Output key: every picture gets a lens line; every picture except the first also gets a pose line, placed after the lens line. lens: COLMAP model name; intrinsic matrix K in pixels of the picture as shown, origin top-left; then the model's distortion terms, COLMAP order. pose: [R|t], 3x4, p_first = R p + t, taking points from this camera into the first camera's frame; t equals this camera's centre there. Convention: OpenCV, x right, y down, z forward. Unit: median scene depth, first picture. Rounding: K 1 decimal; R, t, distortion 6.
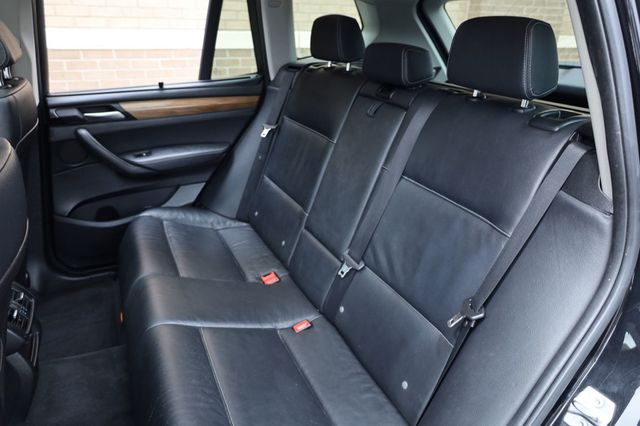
lens RADIAL K [[437.5, 0, 317.4], [0, 437.5, 214.9], [0, 0, 1]] dist [-0.010793, 0.004521]
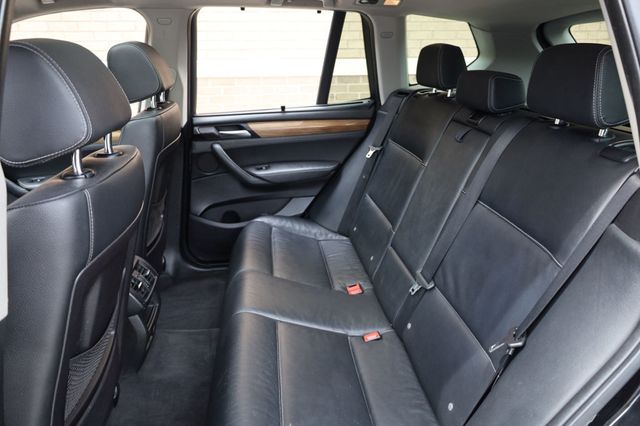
lens RADIAL K [[437.5, 0, 316.3], [0, 437.5, 214.3], [0, 0, 1]] dist [-0.010793, 0.004521]
pose [[0.947849, 0.084400, -0.307341, 0.104139], [-0.100132, 0.994332, -0.035754, 0.009973], [0.302581, 0.064664, 0.950928, -0.043612]]
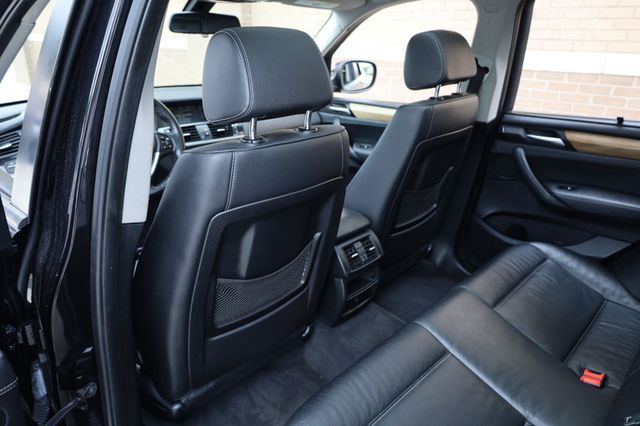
lens RADIAL K [[437.5, 0, 320.2], [0, 437.5, 213.0], [0, 0, 1]] dist [-0.010793, 0.004521]
pose [[0.354247, 0.338820, -0.871614, 0.266146], [-0.380385, 0.903672, 0.196683, -0.077539], [0.854293, 0.261875, 0.449005, 0.152523]]
